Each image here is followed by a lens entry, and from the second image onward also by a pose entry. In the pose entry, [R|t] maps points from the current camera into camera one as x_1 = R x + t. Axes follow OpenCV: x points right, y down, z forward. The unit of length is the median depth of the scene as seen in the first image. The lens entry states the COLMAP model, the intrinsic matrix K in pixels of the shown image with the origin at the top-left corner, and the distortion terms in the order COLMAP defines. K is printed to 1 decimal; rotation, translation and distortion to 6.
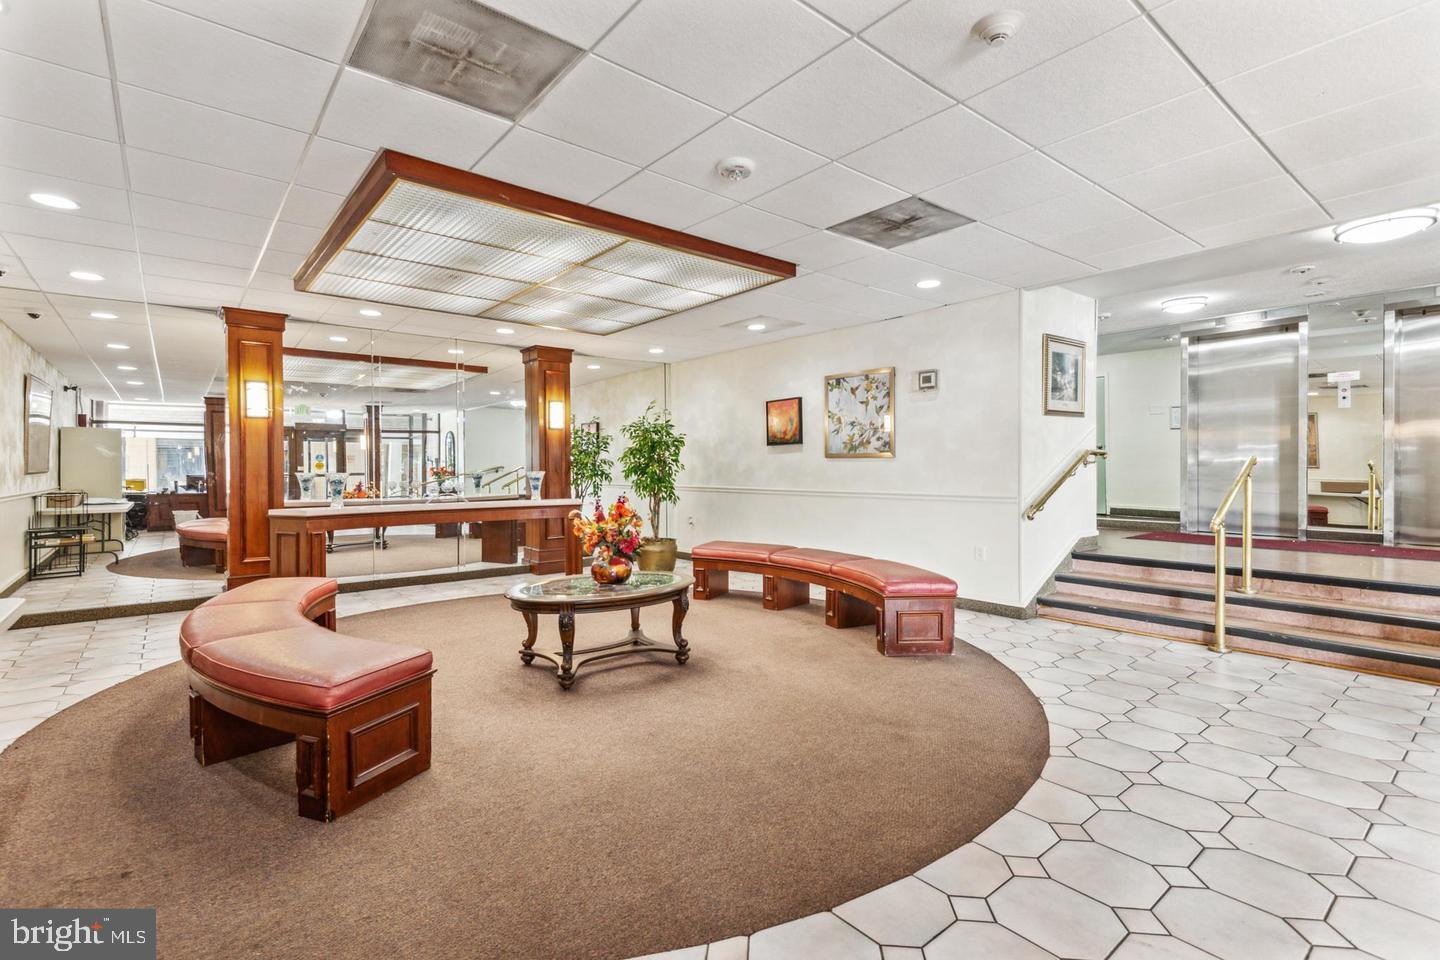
lens RADIAL K [[670.8, 0, 709.6], [0, 670.8, 476.4], [0, 0, 1]] dist [0.012488, -0.000789]
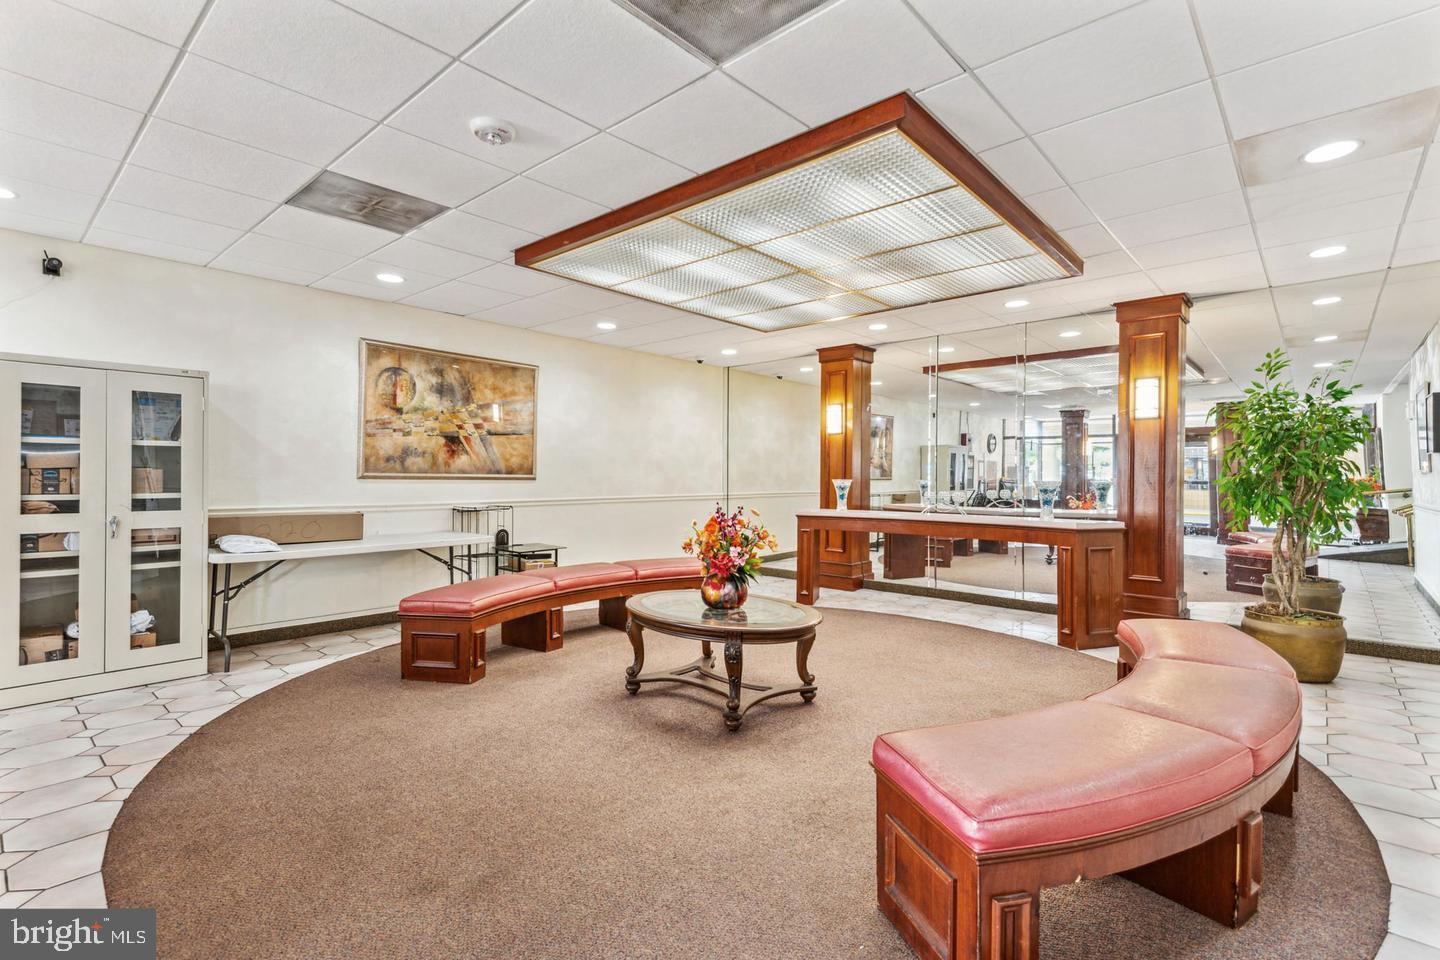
lens RADIAL K [[670.8, 0, 709.1], [0, 670.8, 477.8], [0, 0, 1]] dist [0.012488, -0.000789]
pose [[0.148526, 0.003095, -0.988904, 0.723454], [-0.015793, 0.999875, 0.000758, -0.007908], [0.988782, 0.015505, 0.148557, 0.875976]]
